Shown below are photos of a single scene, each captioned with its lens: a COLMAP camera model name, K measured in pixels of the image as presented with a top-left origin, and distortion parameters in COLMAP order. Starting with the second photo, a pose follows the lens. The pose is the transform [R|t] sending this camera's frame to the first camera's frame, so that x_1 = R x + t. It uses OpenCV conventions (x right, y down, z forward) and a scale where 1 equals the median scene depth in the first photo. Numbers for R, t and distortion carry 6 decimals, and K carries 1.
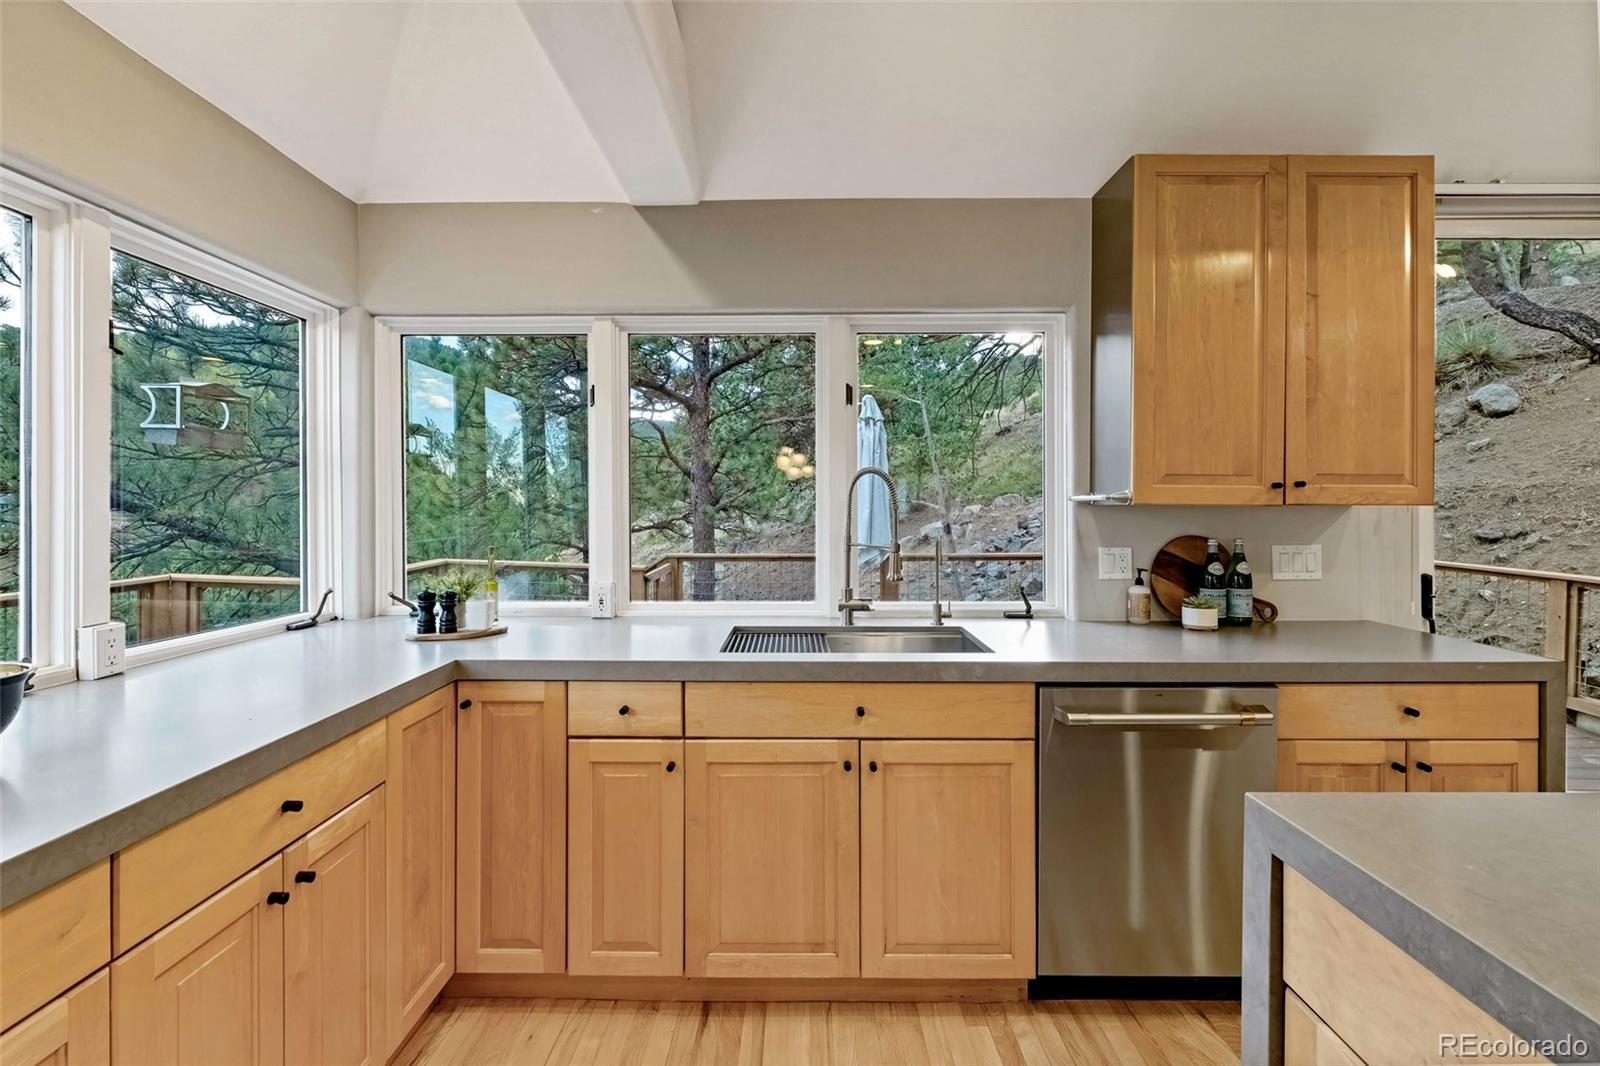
lens RADIAL K [[713.5, 0, 815.1], [0, 713.5, 507.1], [0, 0, 1]] dist [0.001646, -0.002544]
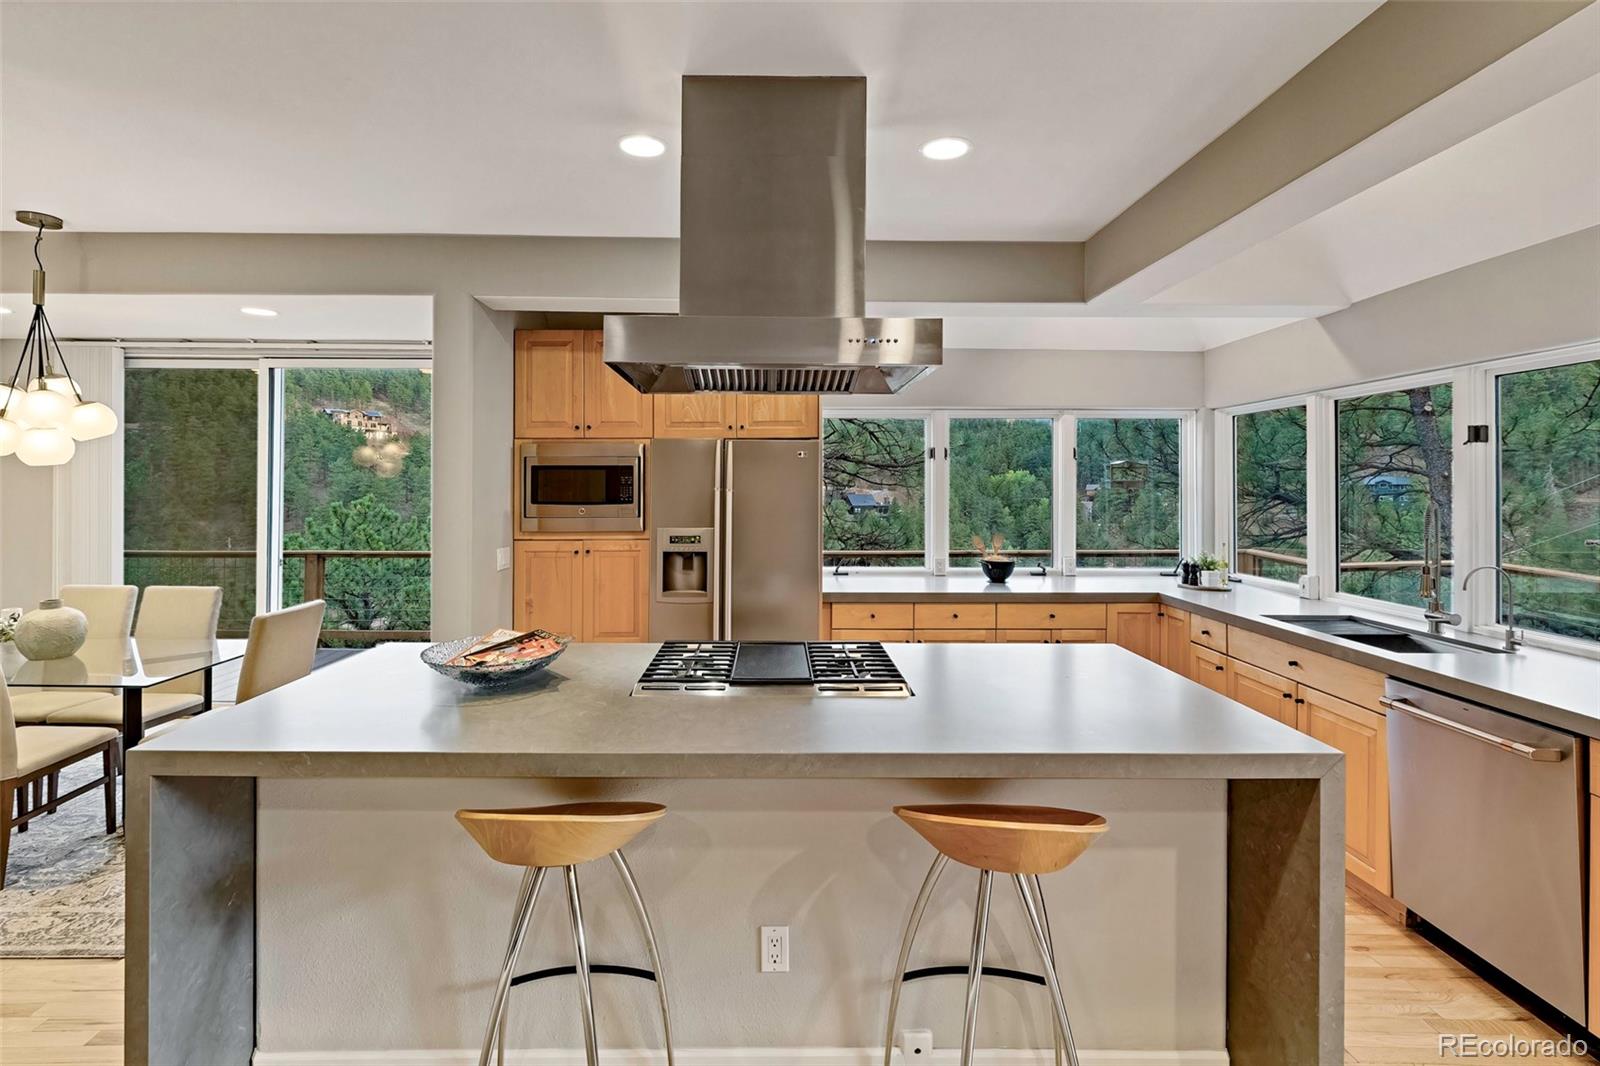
lens RADIAL K [[713.5, 0, 762.1], [0, 713.5, 485.5], [0, 0, 1]] dist [0.001646, -0.002544]
pose [[-0.016010, -0.000487, -0.999872, 1.288598], [-0.004715, 0.999989, -0.000412, -0.077840], [0.999861, 0.004708, -0.016012, -0.115670]]
